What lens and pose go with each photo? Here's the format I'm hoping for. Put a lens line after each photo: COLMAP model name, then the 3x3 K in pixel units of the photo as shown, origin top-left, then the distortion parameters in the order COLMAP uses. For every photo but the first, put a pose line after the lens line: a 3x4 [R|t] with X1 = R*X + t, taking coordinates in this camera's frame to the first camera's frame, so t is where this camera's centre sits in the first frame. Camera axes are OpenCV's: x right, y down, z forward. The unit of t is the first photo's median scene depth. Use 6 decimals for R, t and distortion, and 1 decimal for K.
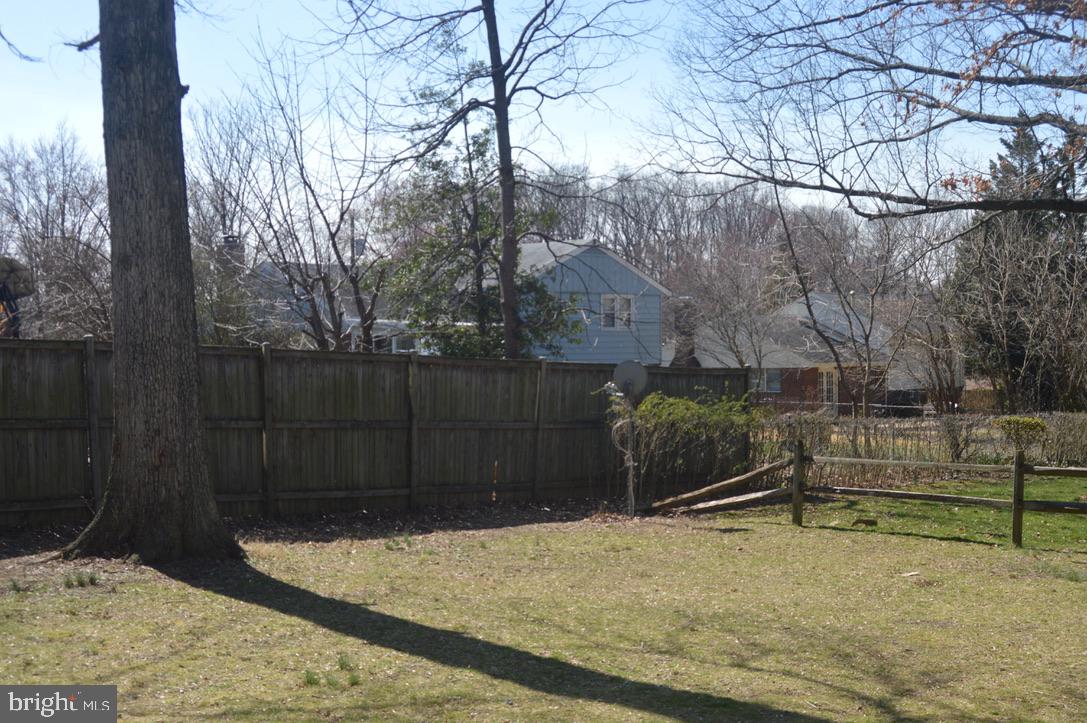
lens RADIAL K [[1327.8, 0, 543.5], [0, 1327.8, 361.5], [0, 0, 1]] dist [-0.160326, 0.068291]
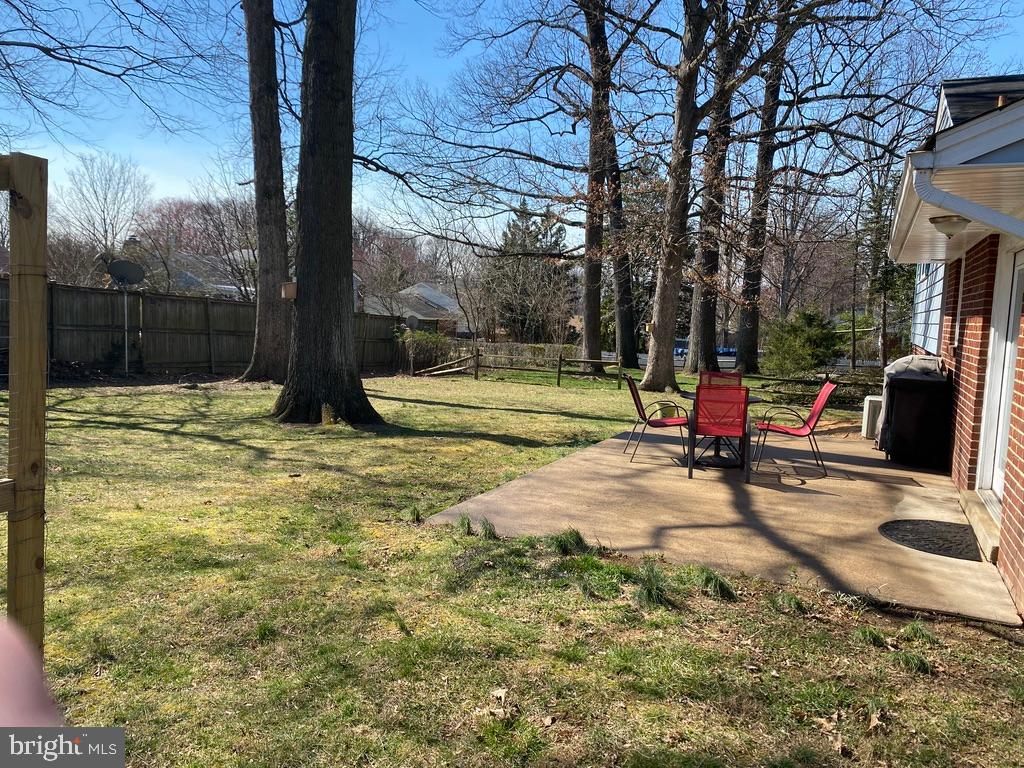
lens RADIAL K [[770.7, 0, 512.0], [0, 770.7, 384.0], [0, 0, 1]] dist [-0.002713, -0.000842]
pose [[0.928081, 0.013970, 0.372116, -0.317649], [-0.048139, 0.995412, 0.082691, -0.001593], [-0.369253, -0.094657, 0.924496, -0.481187]]
